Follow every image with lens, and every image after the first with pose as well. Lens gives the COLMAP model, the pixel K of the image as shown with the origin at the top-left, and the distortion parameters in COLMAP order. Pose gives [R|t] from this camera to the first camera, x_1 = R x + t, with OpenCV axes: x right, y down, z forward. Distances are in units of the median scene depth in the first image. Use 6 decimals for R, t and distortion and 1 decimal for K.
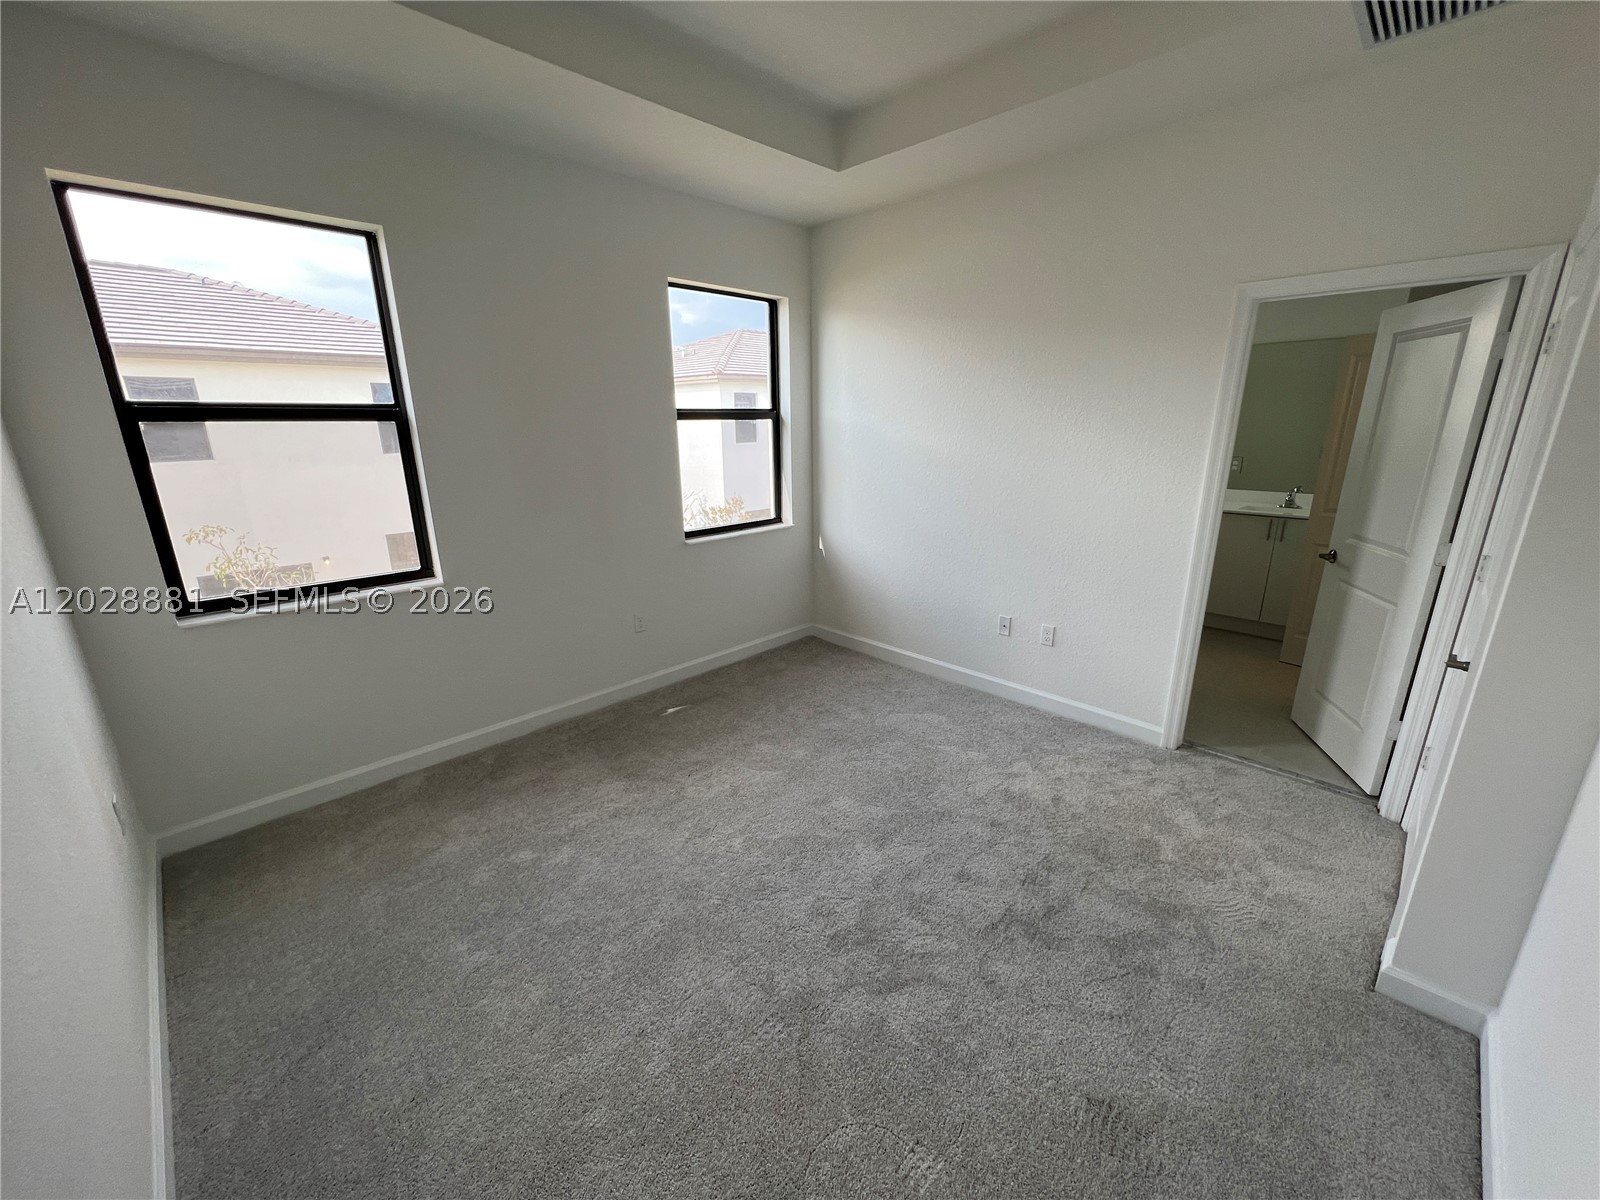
lens RADIAL K [[641.5, 0, 806.8], [0, 641.5, 598.3], [0, 0, 1]] dist [-0.002409, 0.000029]
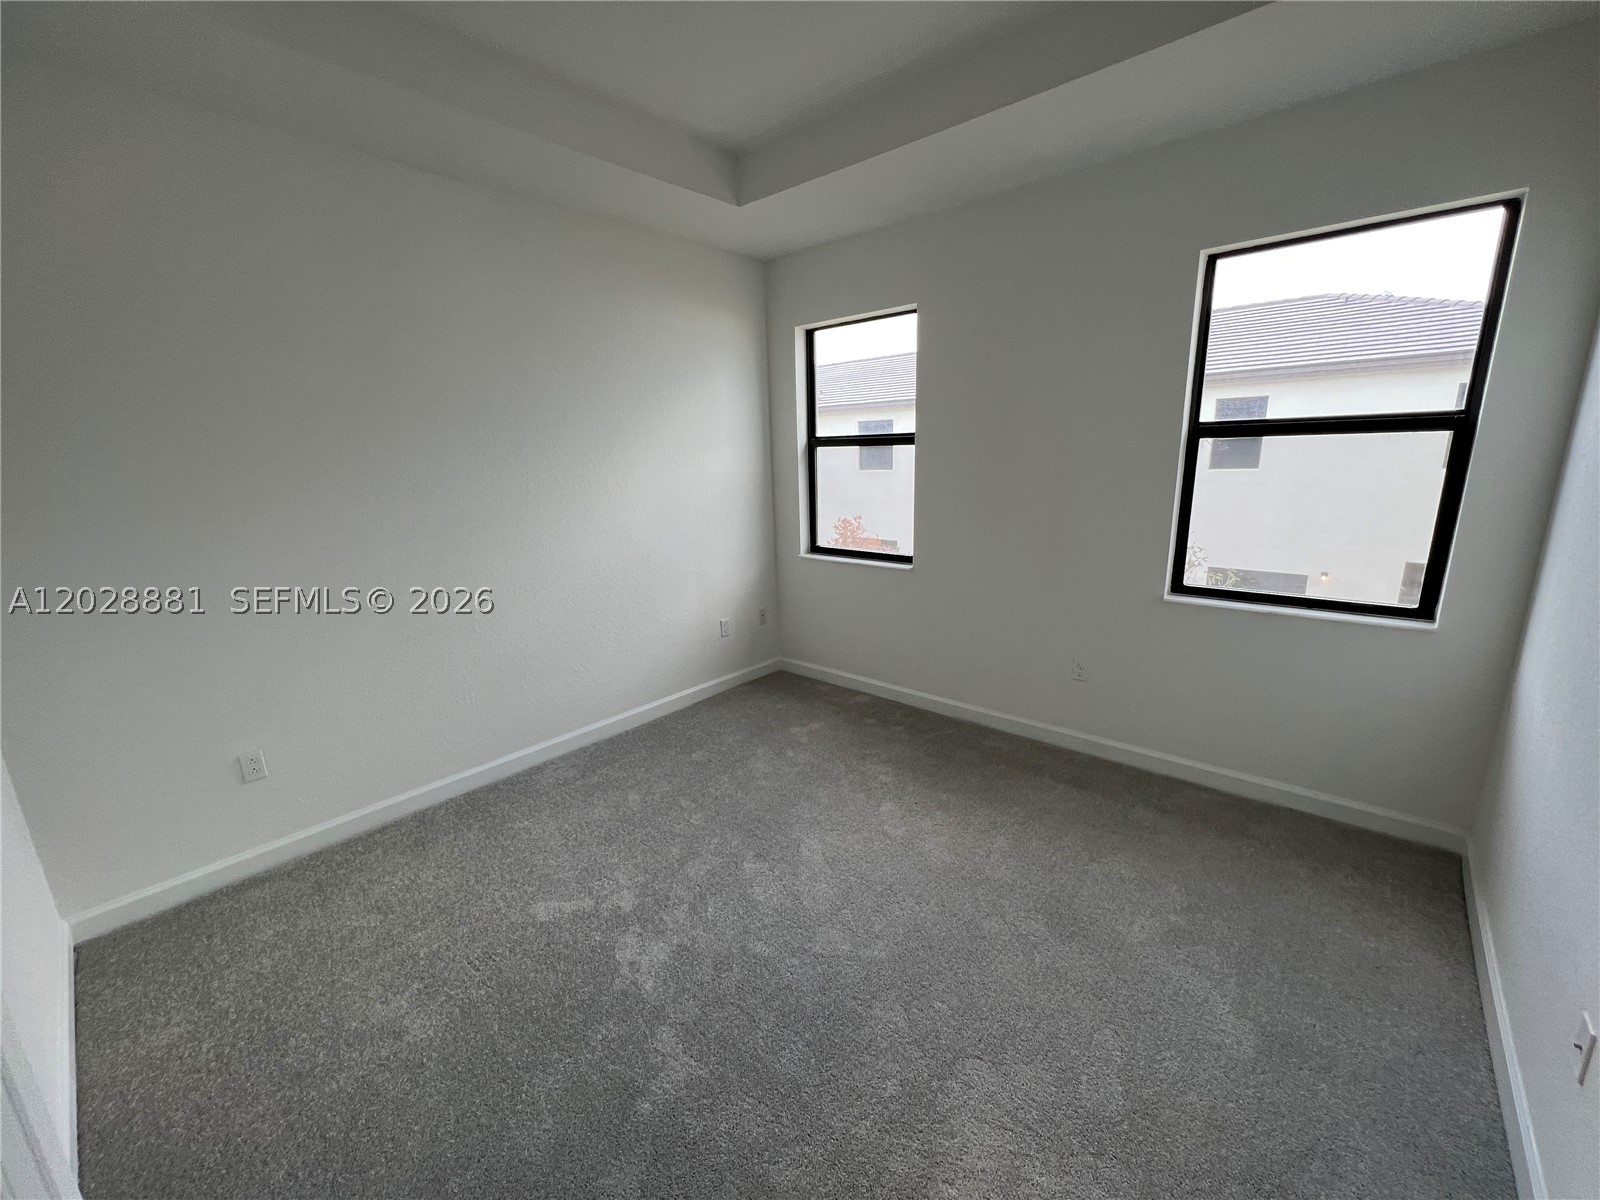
lens RADIAL K [[641.5, 0, 812.0], [0, 641.5, 600.5], [0, 0, 1]] dist [-0.002409, 0.000029]
pose [[0.066248, 0.235031, -0.969727, 0.463523], [-0.244521, 0.946053, 0.212589, -0.127044], [0.967378, 0.223035, 0.120145, 0.445840]]
